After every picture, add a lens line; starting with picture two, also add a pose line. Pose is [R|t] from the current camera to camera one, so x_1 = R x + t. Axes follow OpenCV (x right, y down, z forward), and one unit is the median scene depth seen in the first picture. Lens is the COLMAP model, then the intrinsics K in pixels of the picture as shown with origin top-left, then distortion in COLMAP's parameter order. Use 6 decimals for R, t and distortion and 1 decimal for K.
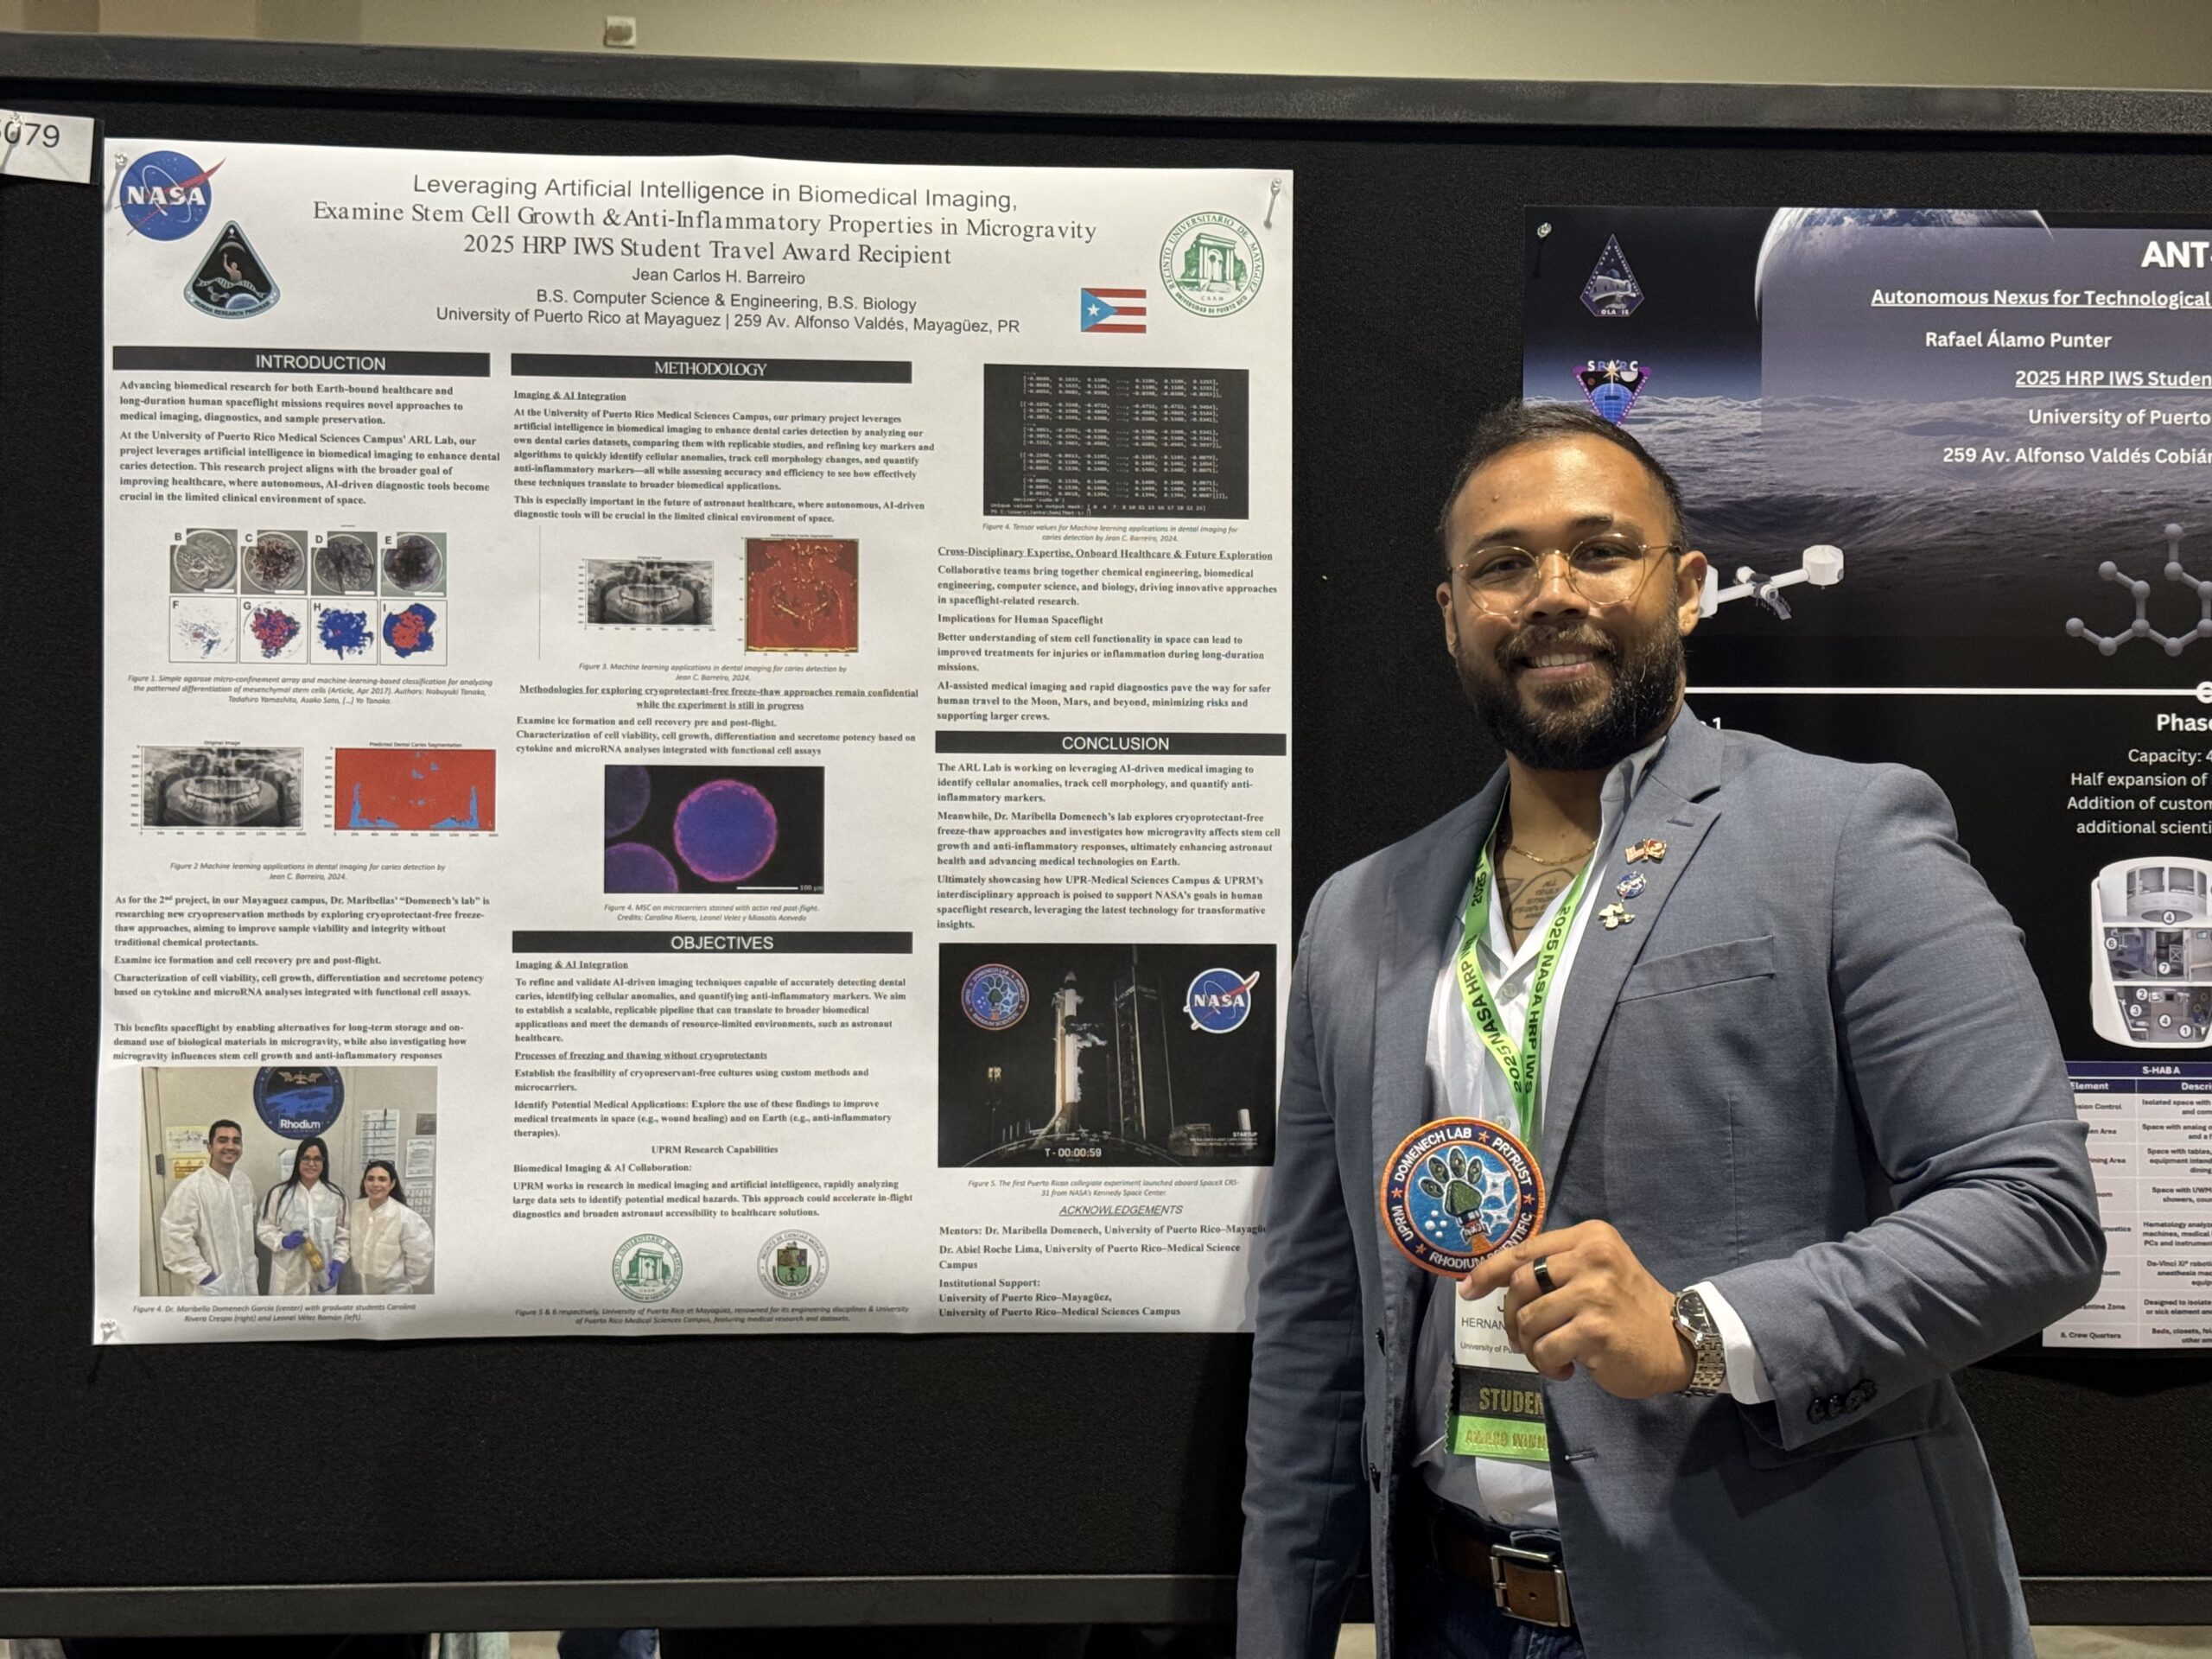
lens RADIAL K [[3093.3, 0, 1106.1], [0, 3093.3, 827.8], [0, 0, 1]] dist [0.053244, 0.000000]
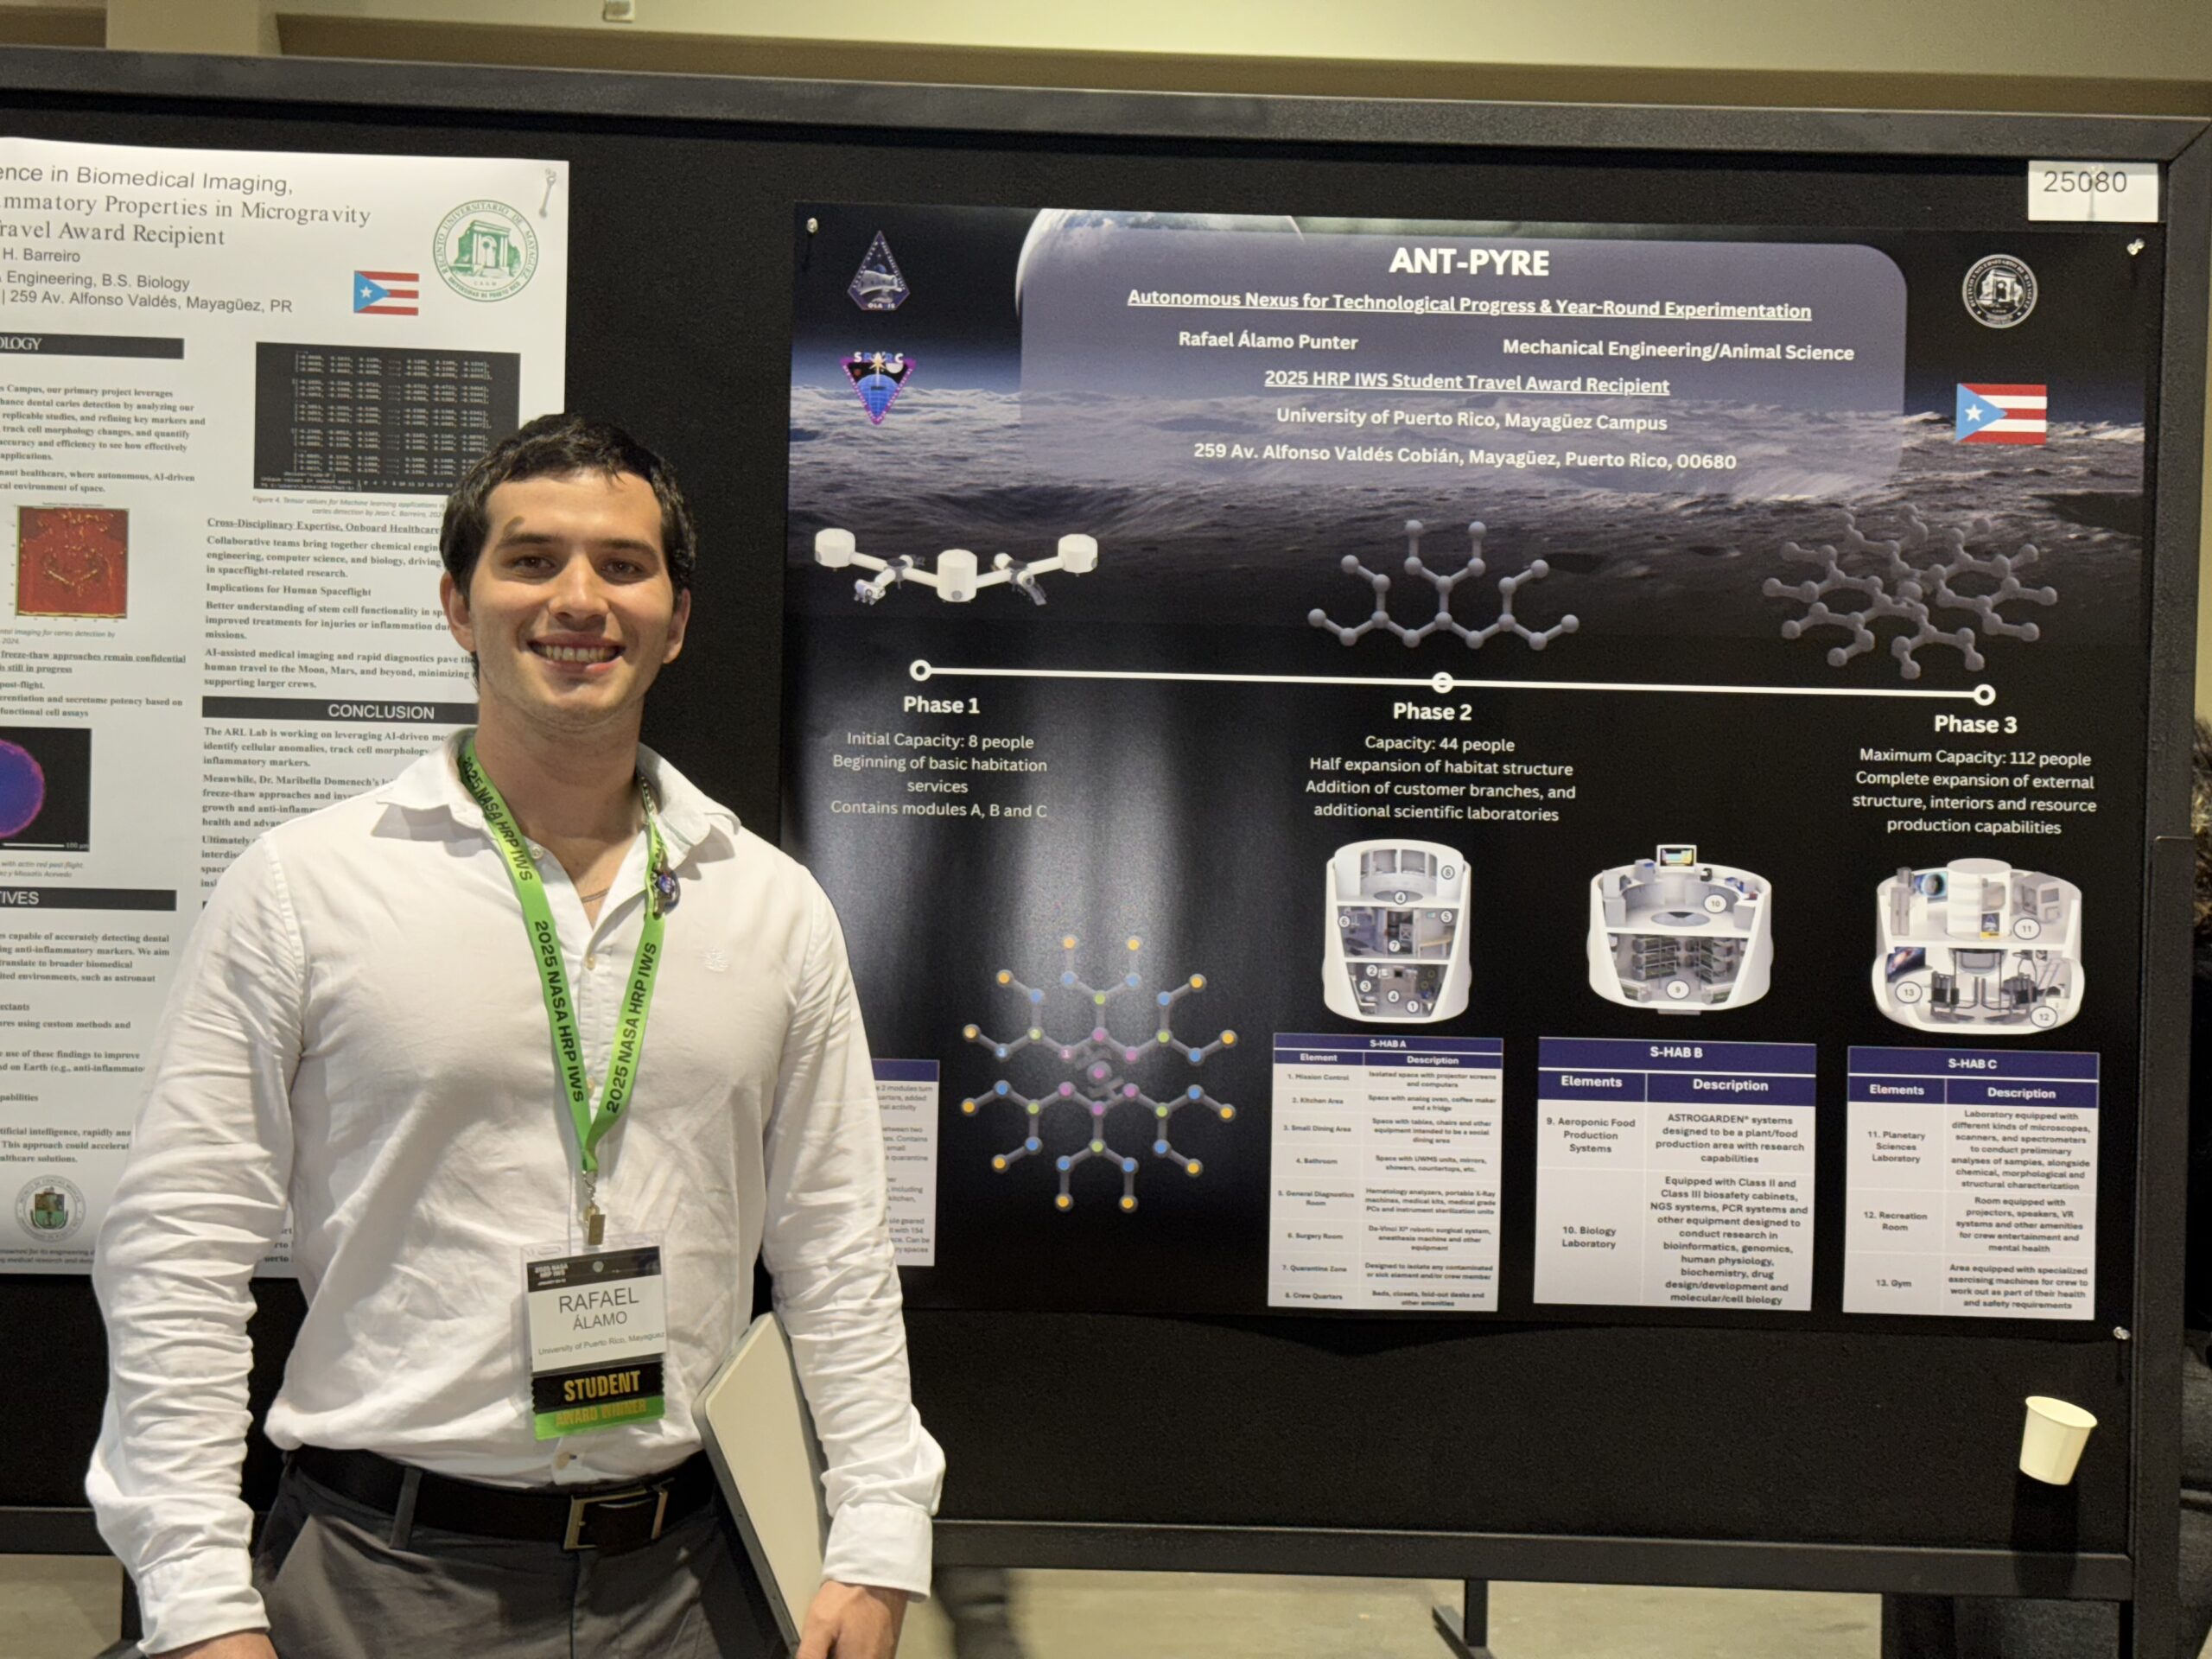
lens RADIAL K [[3093.3, 0, 1105.9], [0, 3093.3, 830.6], [0, 0, 1]] dist [0.053244, 0.000000]
pose [[0.999822, 0.018196, -0.004993, 0.248929], [-0.018165, 0.999816, 0.006128, 0.001776], [0.005103, -0.006036, 0.999969, -0.037953]]
